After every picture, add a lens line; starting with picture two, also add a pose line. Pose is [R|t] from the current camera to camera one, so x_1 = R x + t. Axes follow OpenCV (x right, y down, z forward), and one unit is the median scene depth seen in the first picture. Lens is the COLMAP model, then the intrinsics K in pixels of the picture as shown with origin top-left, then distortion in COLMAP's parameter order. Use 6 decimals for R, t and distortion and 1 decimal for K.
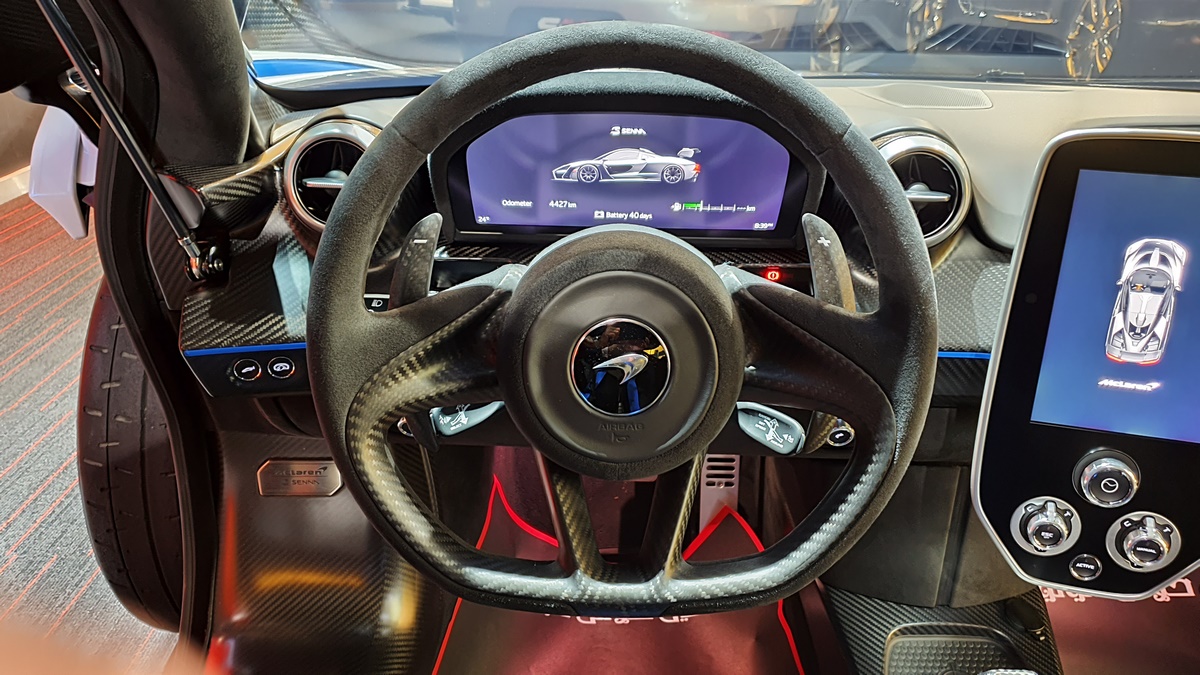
lens RADIAL K [[879.0, 0, 554.2], [0, 879.0, 322.4], [0, 0, 1]] dist [0.025537, -0.047214]
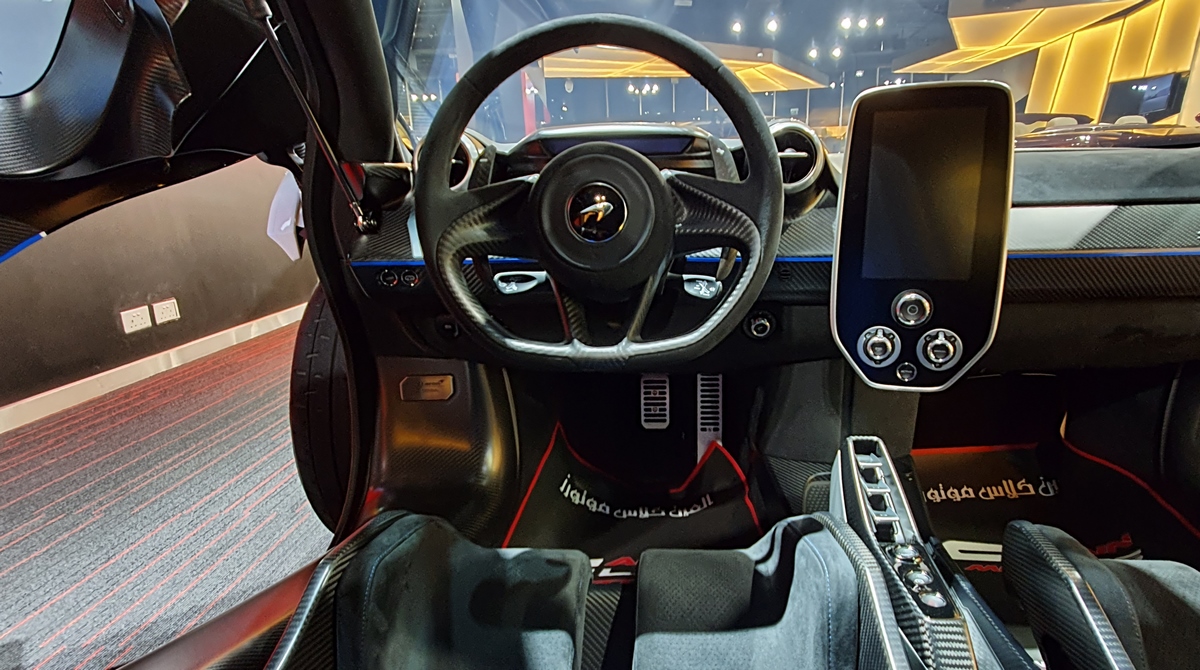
lens RADIAL K [[602.6, 0, 600.0], [0, 602.6, 335.0], [0, 0, 1]] dist [-0.015195, -0.000330]
pose [[0.999270, -0.018310, -0.033542, 0.091769], [0.014288, 0.993092, -0.116464, 0.332039], [0.035443, 0.115900, 0.992628, -0.097340]]
